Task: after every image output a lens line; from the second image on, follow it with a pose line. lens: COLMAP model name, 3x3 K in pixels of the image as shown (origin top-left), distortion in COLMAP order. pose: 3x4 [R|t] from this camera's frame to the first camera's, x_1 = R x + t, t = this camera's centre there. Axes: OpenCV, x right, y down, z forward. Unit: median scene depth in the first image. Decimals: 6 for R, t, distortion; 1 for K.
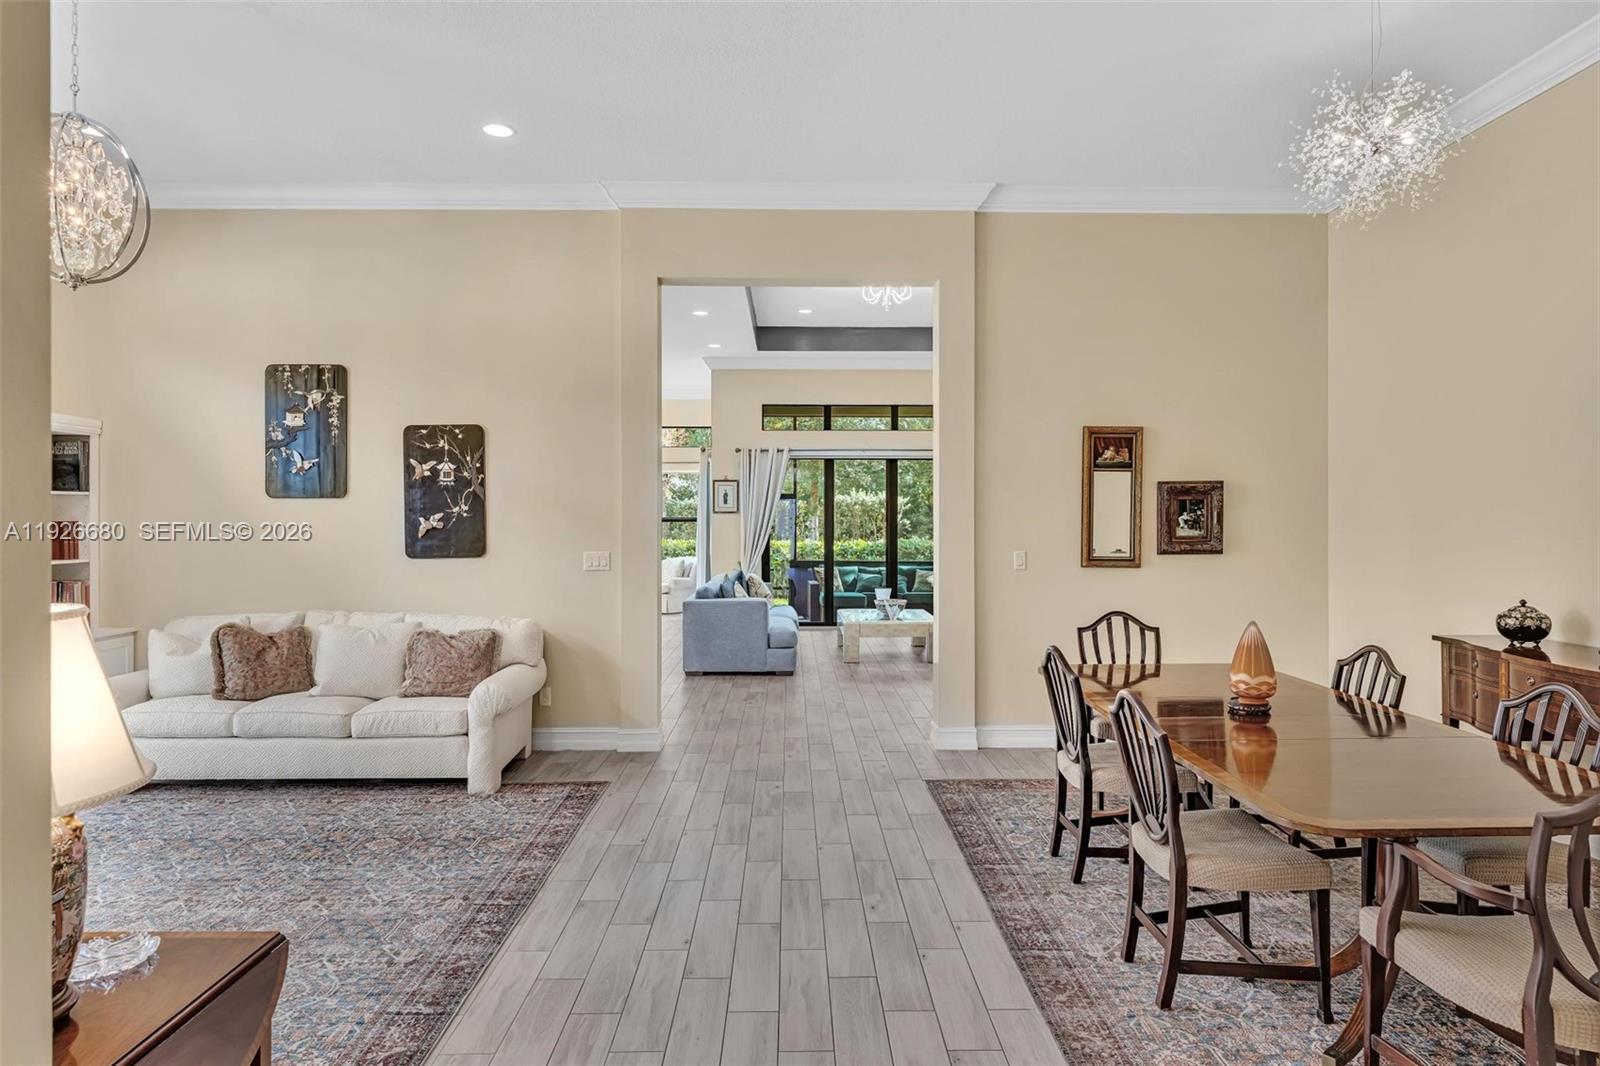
lens RADIAL K [[910.0, 0, 802.9], [0, 910.0, 518.3], [0, 0, 1]] dist [-0.005362, 0.000832]
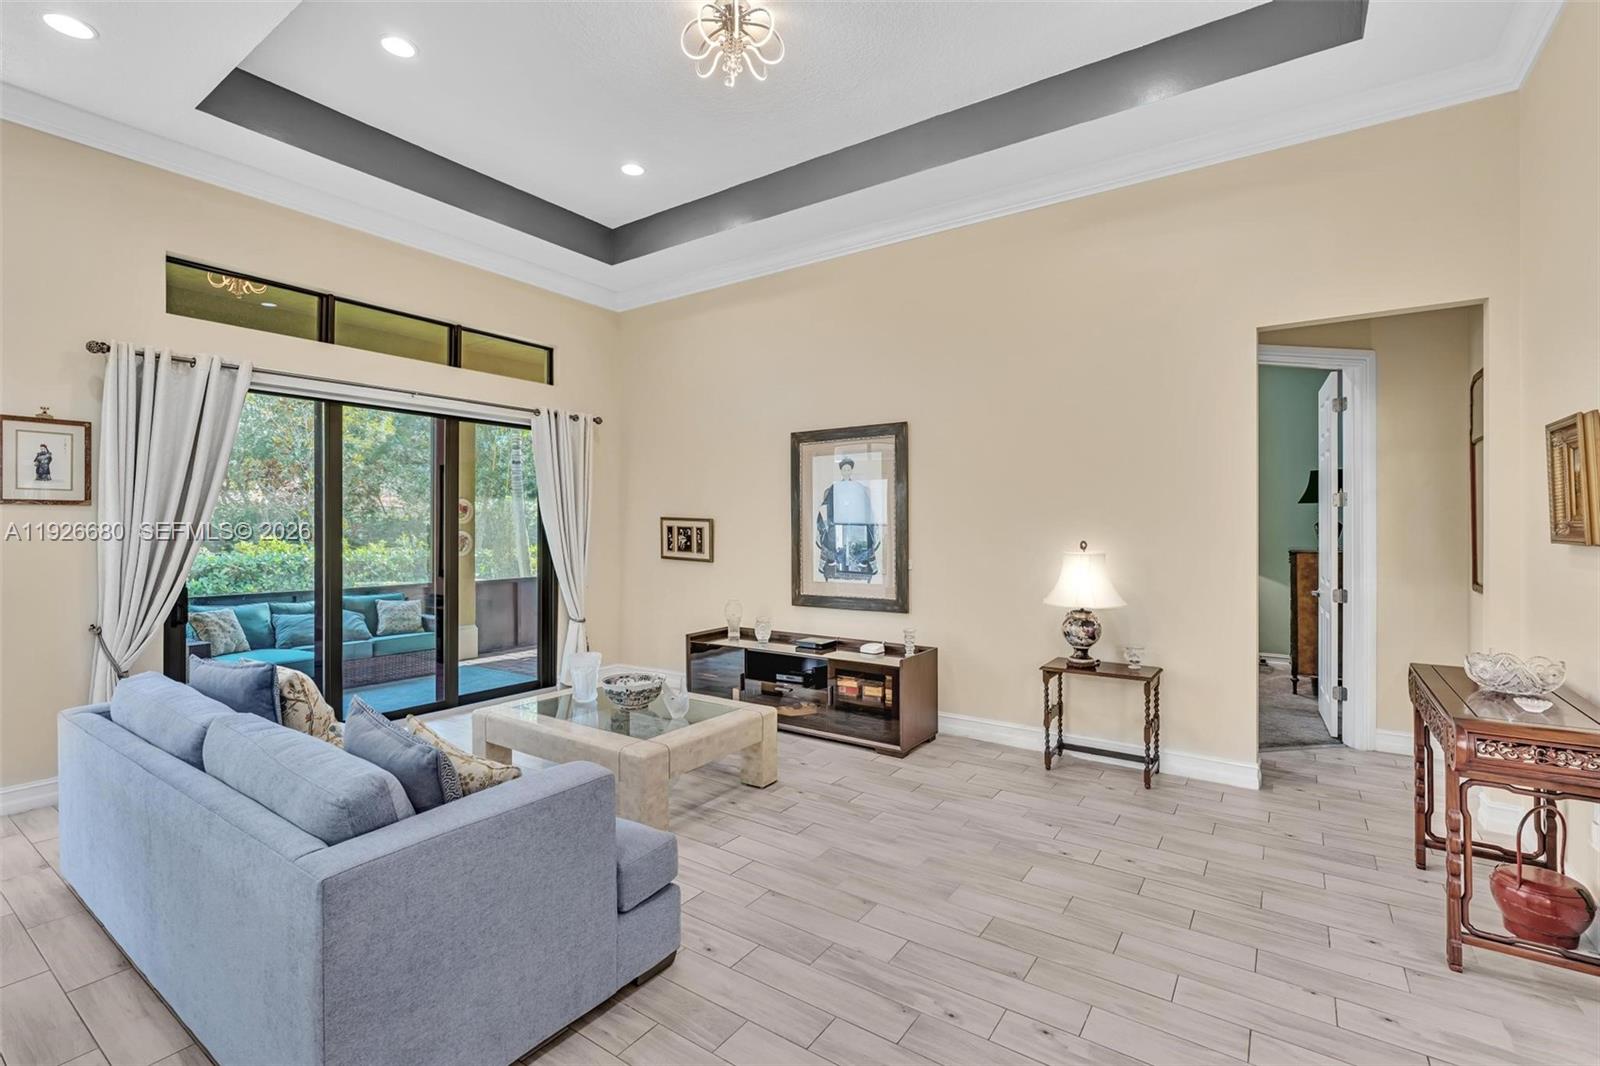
lens RADIAL K [[721.1, 0, 800.8], [0, 721.1, 519.3], [0, 0, 1]] dist [-0.004744, 0.000261]
pose [[0.581439, 0.006709, 0.813562, -0.310111], [0.000053, 0.999966, -0.008284, 0.006894], [-0.813590, 0.004860, 0.581419, 1.194808]]
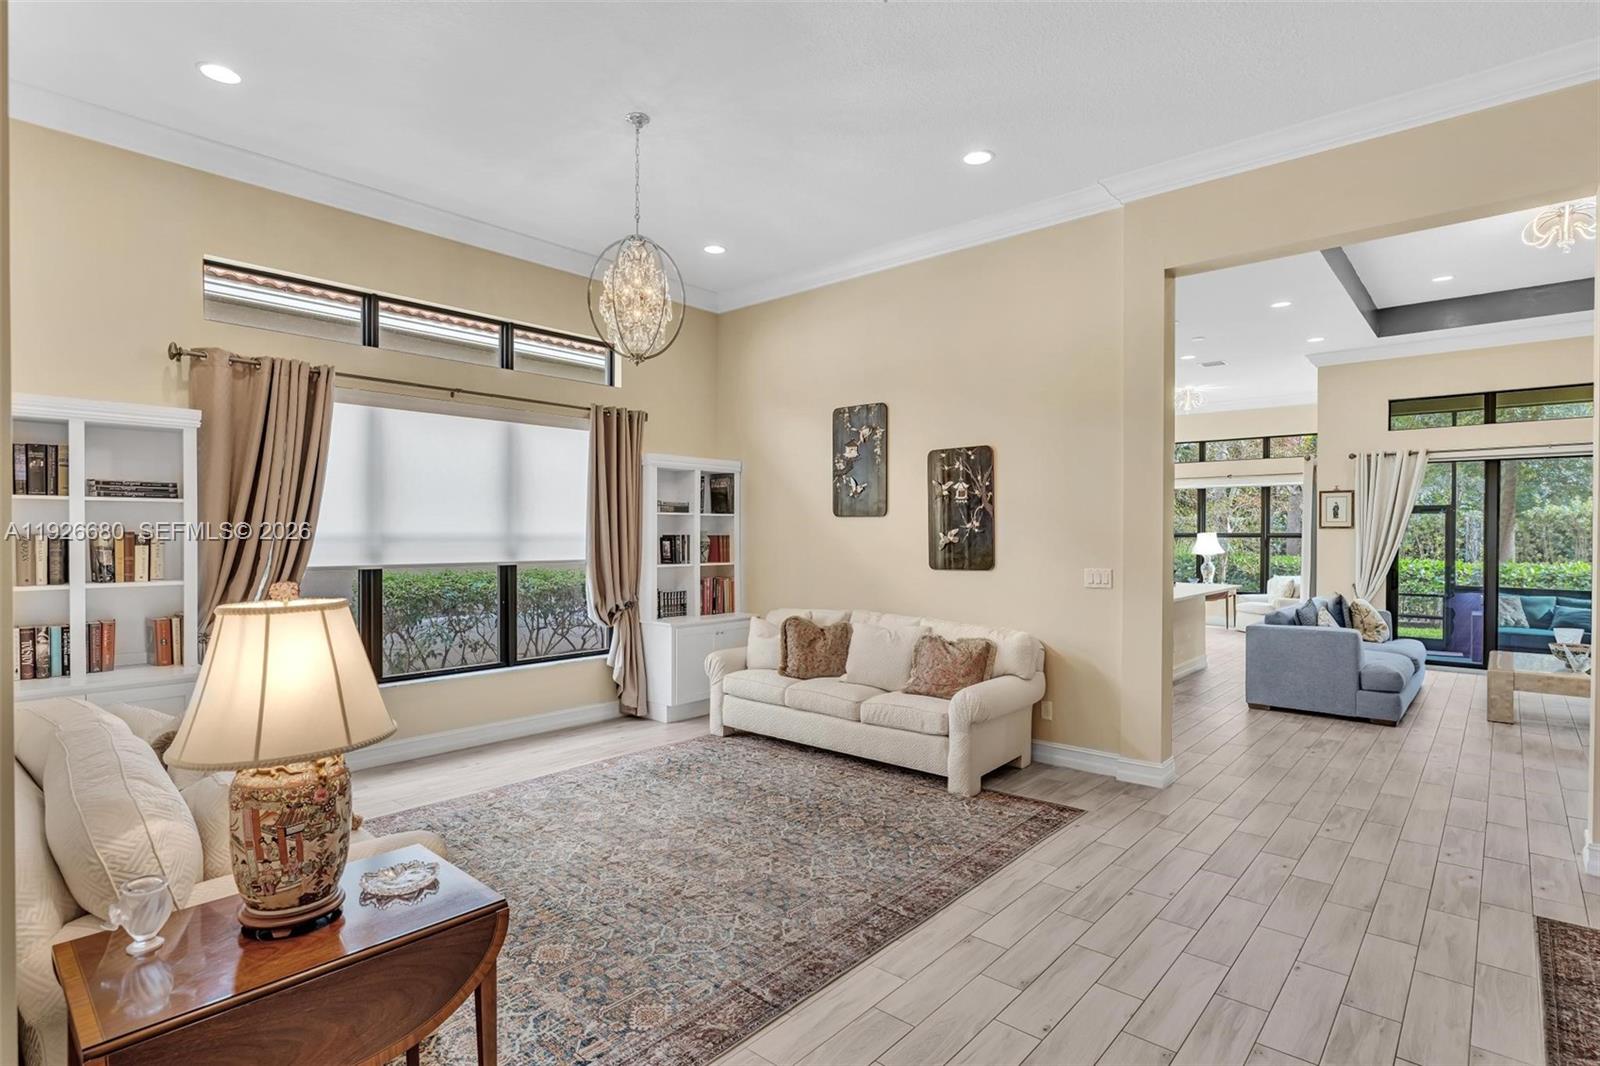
lens RADIAL K [[802.9, 0, 797.5], [0, 802.9, 540.4], [0, 0, 1]] dist [-0.005307, 0.002911]
pose [[0.737930, 0.008117, -0.674828, 0.115202], [-0.002276, 0.999952, 0.009538, -0.000519], [0.674873, -0.005502, 0.737913, 0.161158]]
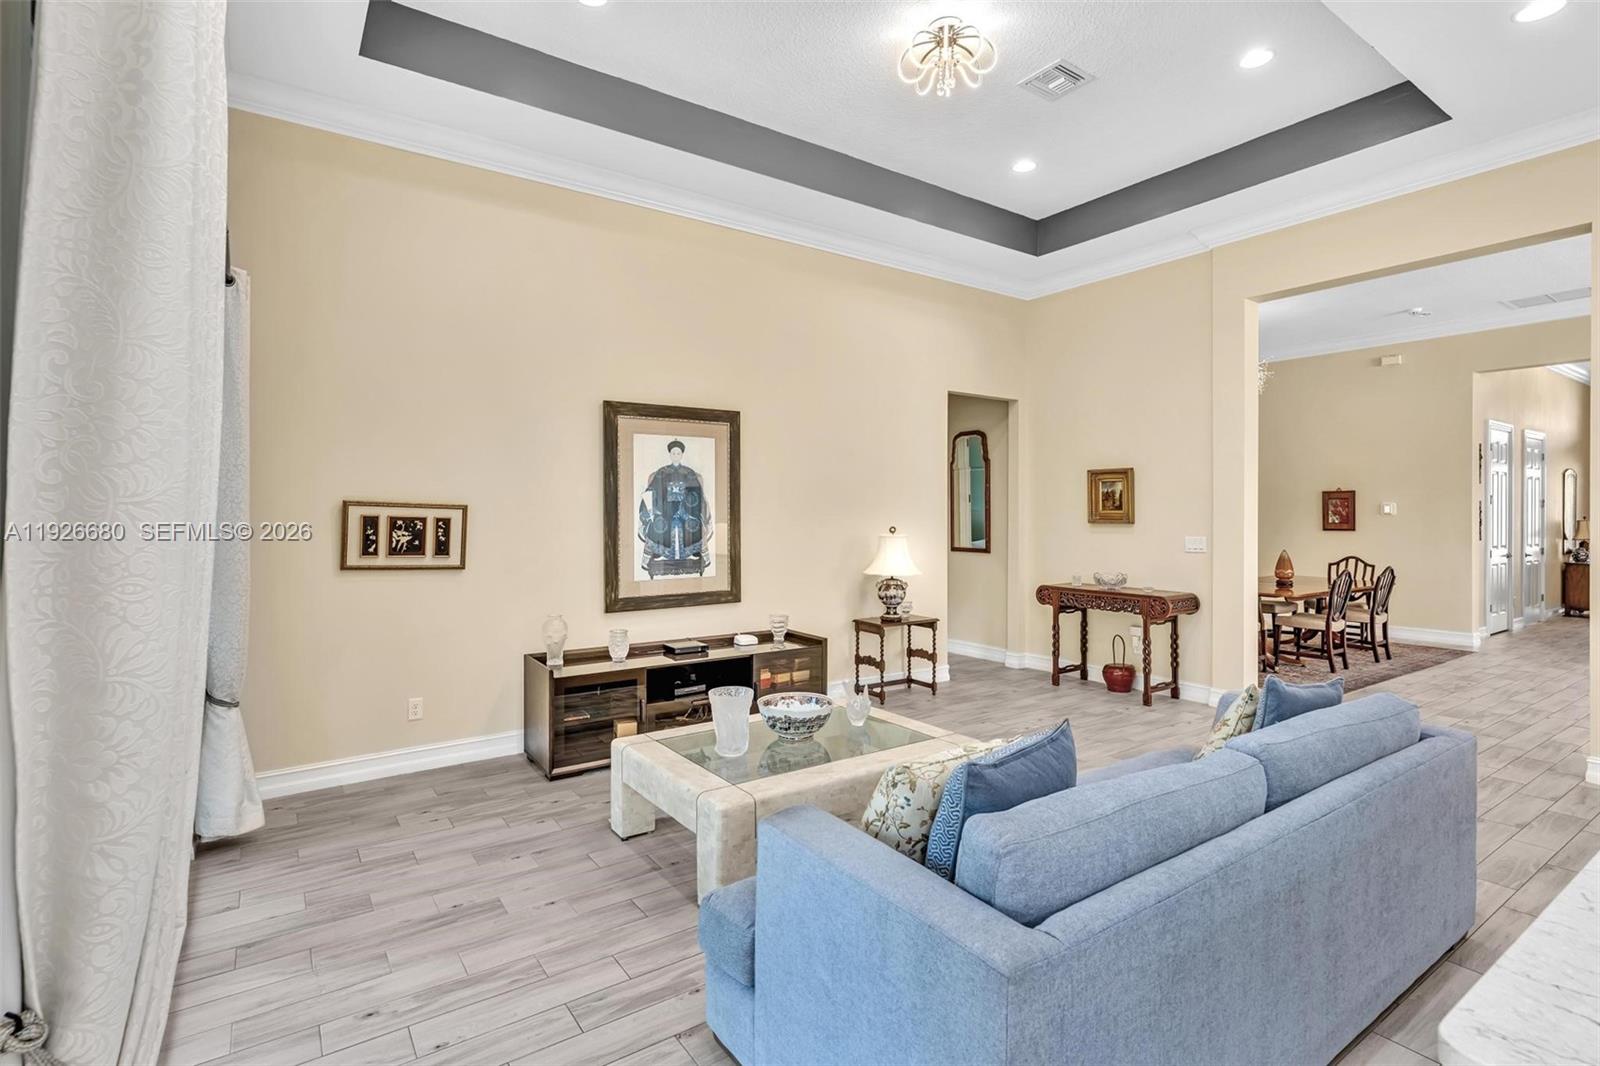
lens RADIAL K [[757.2, 0, 792.4], [0, 757.2, 513.8], [0, 0, 1]] dist [-0.009824, 0.001260]
pose [[-0.546524, 0.002769, 0.837439, -0.332339], [0.000798, 0.999996, -0.002786, 0.008503], [-0.837443, -0.000855, -0.546524, 2.072041]]
